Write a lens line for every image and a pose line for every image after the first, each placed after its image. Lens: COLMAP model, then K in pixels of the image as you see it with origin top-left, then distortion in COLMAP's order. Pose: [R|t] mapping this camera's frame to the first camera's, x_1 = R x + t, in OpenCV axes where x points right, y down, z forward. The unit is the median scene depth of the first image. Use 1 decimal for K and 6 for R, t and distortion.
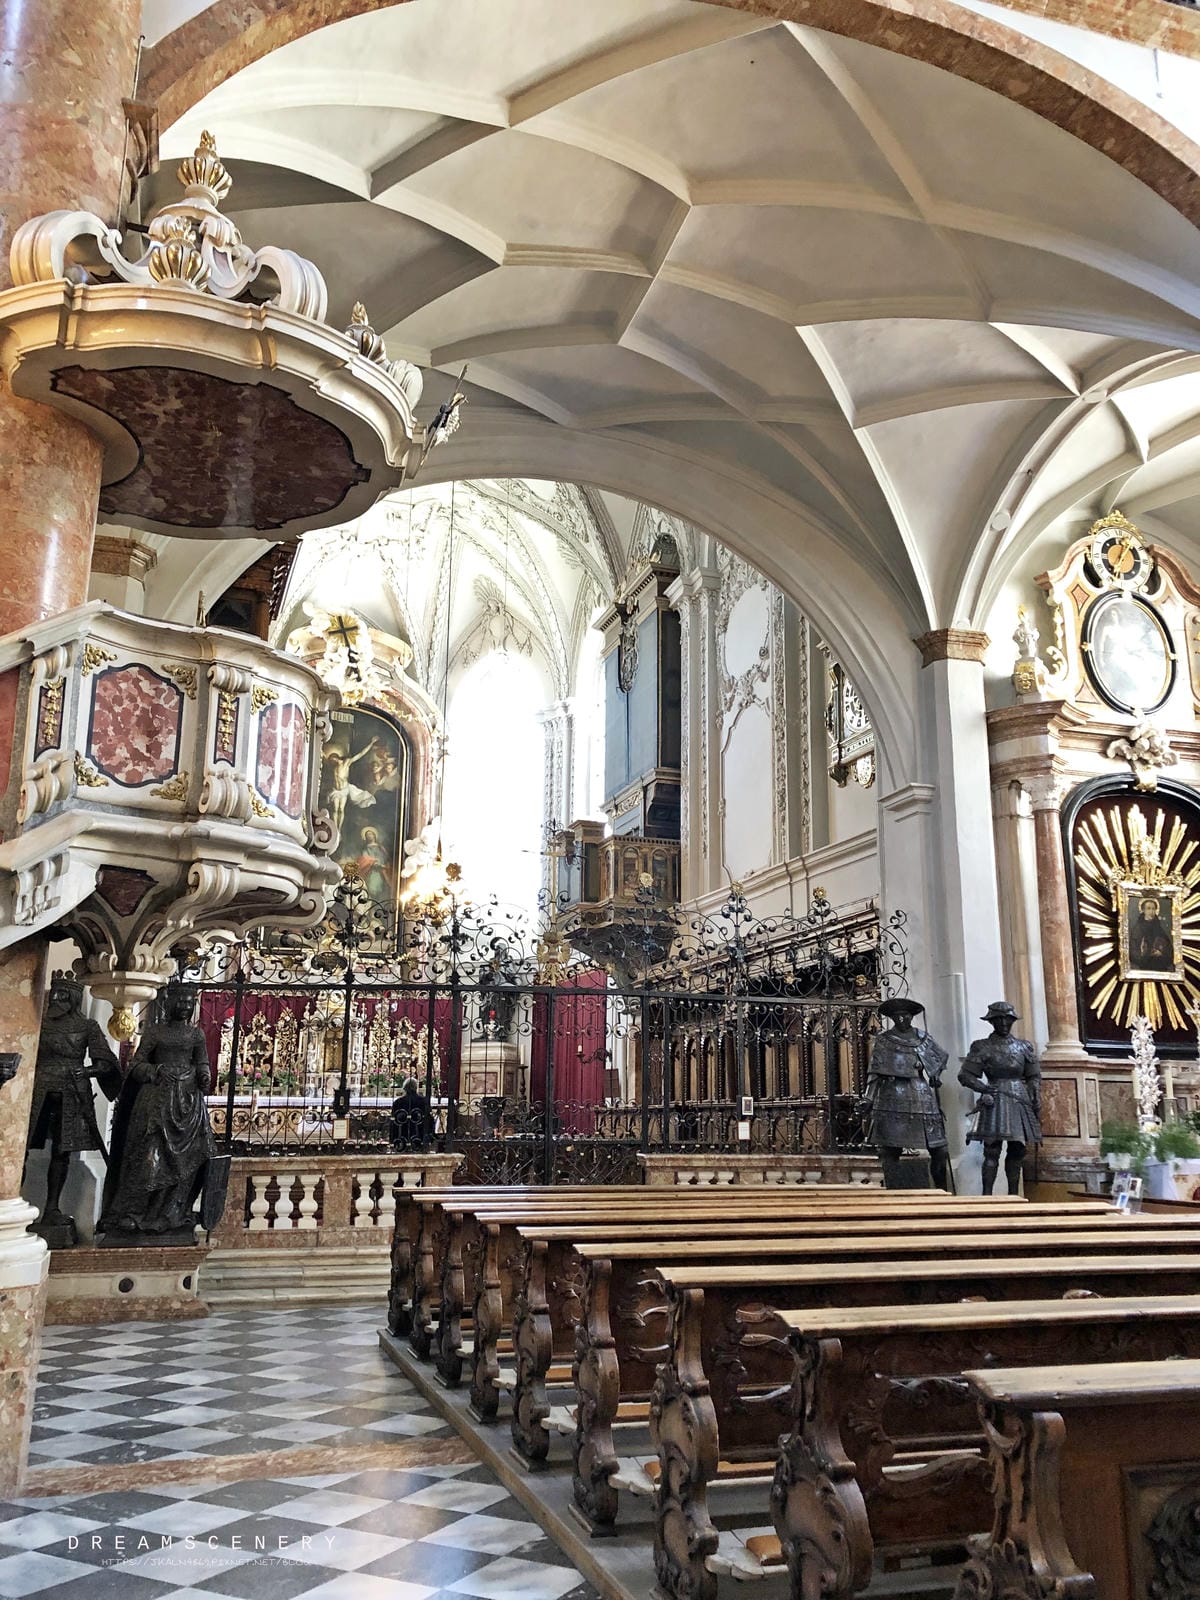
lens RADIAL K [[1290.7, 0, 626.1], [0, 1290.7, 800.0], [0, 0, 1]] dist [0.116156, 0.001296]
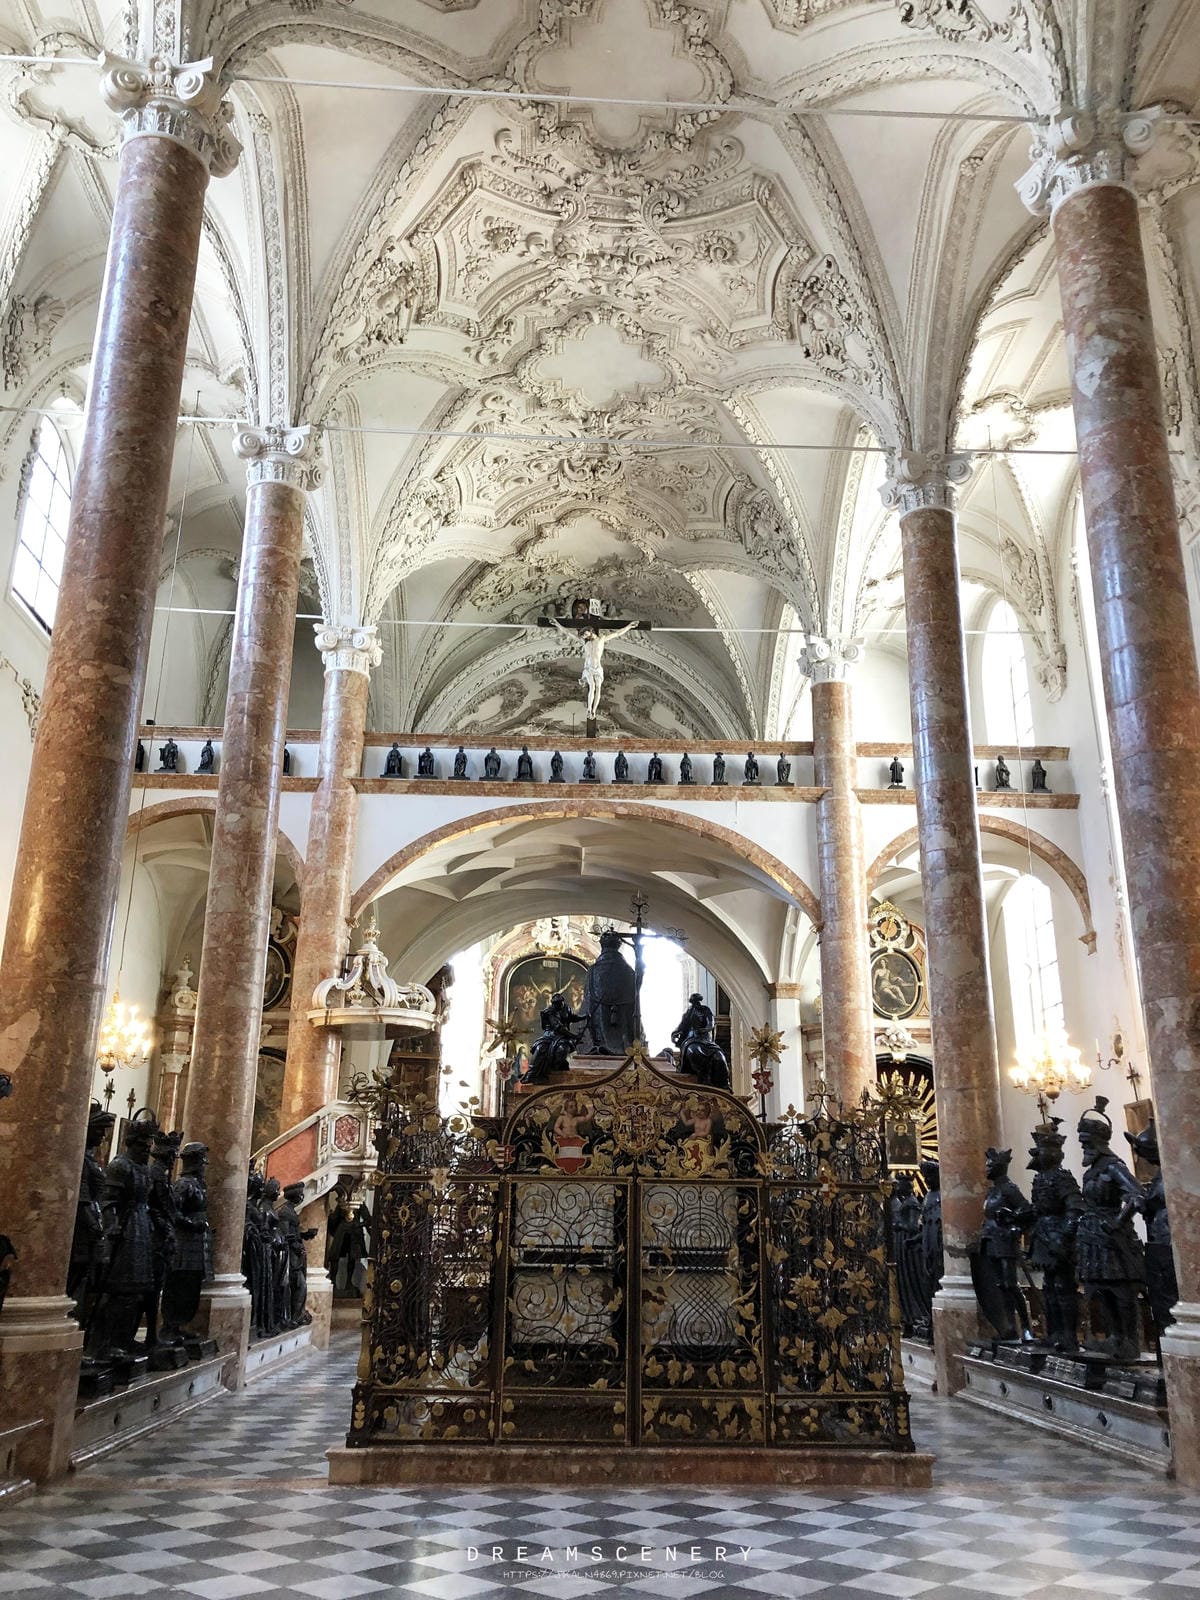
lens RADIAL K [[1307.1, 0, 608.1], [0, 1307.1, 797.1], [0, 0, 1]] dist [-0.000564, 0.011634]
pose [[0.963000, -0.082145, -0.256676, 0.302261], [0.060090, 0.993886, -0.092633, -0.138618], [0.262716, 0.073782, 0.962048, -0.535175]]
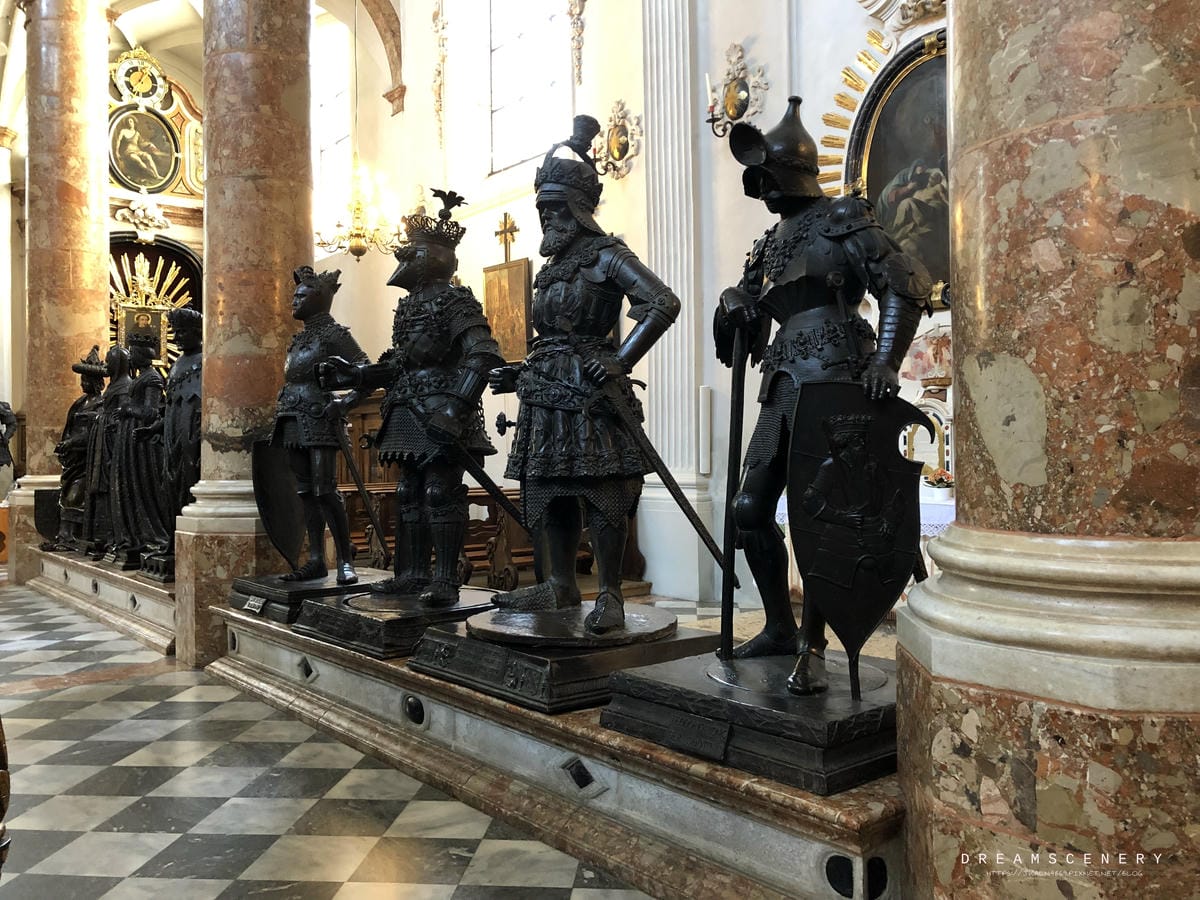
lens RADIAL K [[980.4, 0, 602.6], [0, 980.4, 448.2], [0, 0, 1]] dist [-0.000564, 0.011634]
pose [[0.930514, -0.012155, 0.366053, 0.282706], [-0.074817, 0.972066, 0.222462, -0.042262], [-0.358532, -0.234391, 0.903612, -0.177385]]
